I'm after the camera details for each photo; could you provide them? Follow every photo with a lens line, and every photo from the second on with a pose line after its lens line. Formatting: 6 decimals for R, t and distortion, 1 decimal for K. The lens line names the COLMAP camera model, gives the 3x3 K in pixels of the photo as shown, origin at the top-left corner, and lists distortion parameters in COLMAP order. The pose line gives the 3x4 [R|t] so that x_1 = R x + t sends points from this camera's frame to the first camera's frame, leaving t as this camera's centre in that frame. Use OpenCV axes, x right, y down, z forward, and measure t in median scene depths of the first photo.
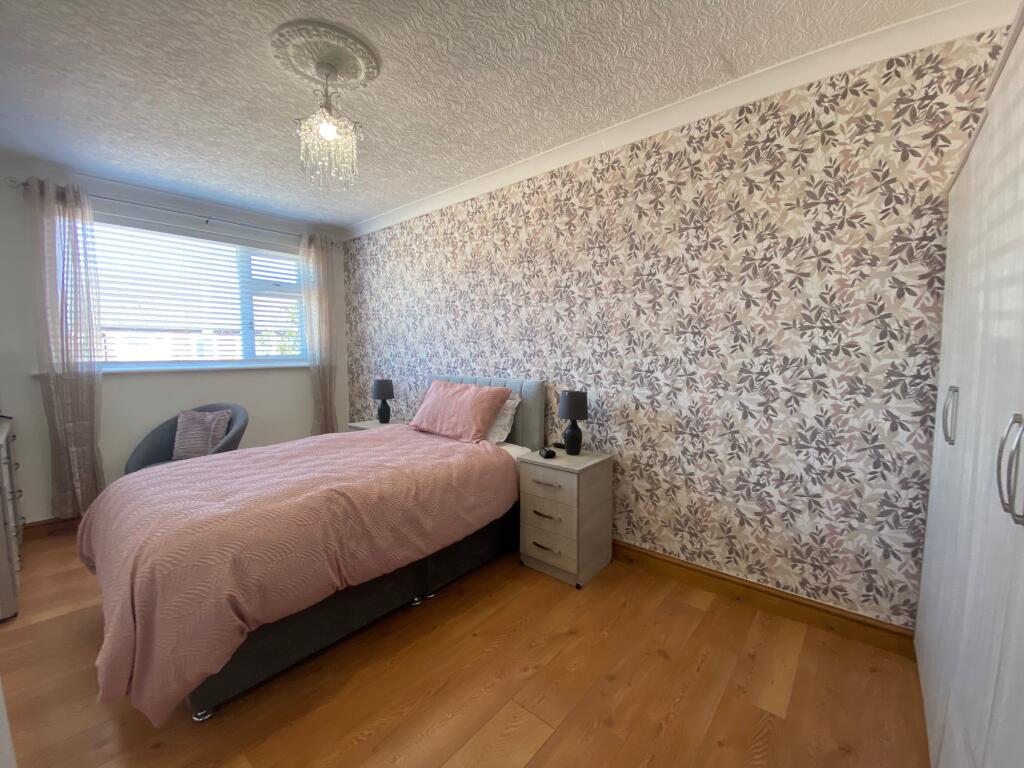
lens RADIAL K [[417.1, 0, 514.8], [0, 417.1, 382.2], [0, 0, 1]] dist [0.021079, -0.025735]
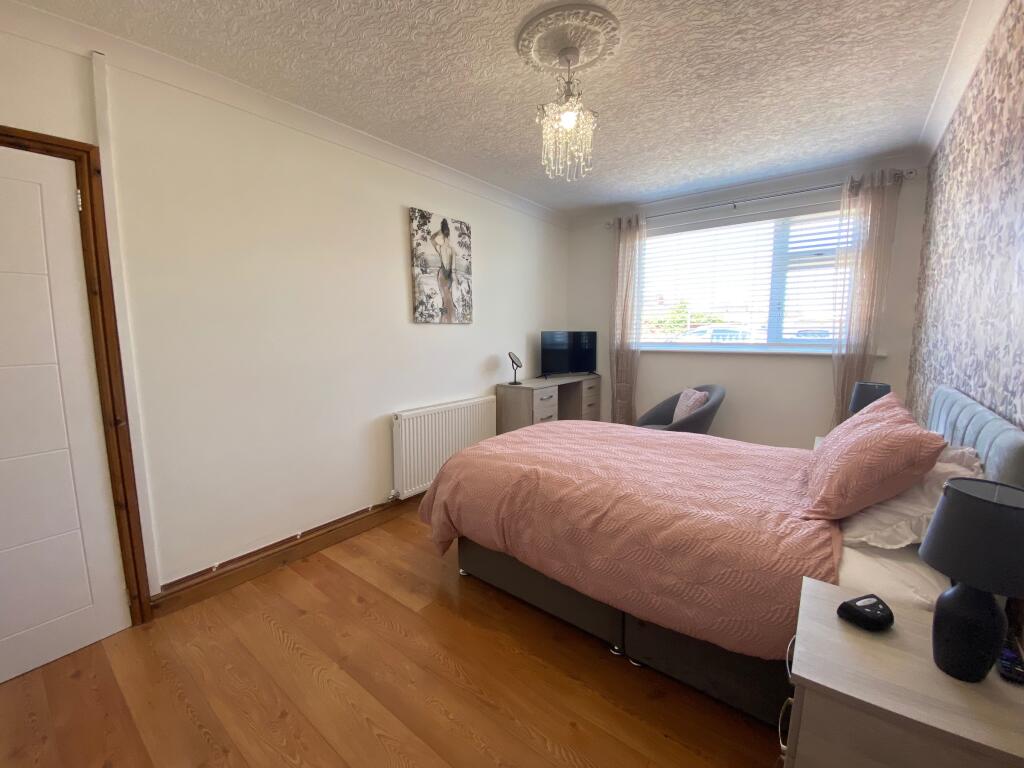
lens RADIAL K [[417.1, 0, 514.8], [0, 417.1, 382.2], [0, 0, 1]] dist [0.021079, -0.025735]
pose [[0.031267, 0.123712, -0.991825, 0.360049], [-0.062416, 0.990616, 0.121594, -0.059492], [0.997560, 0.058104, 0.038696, 0.521620]]
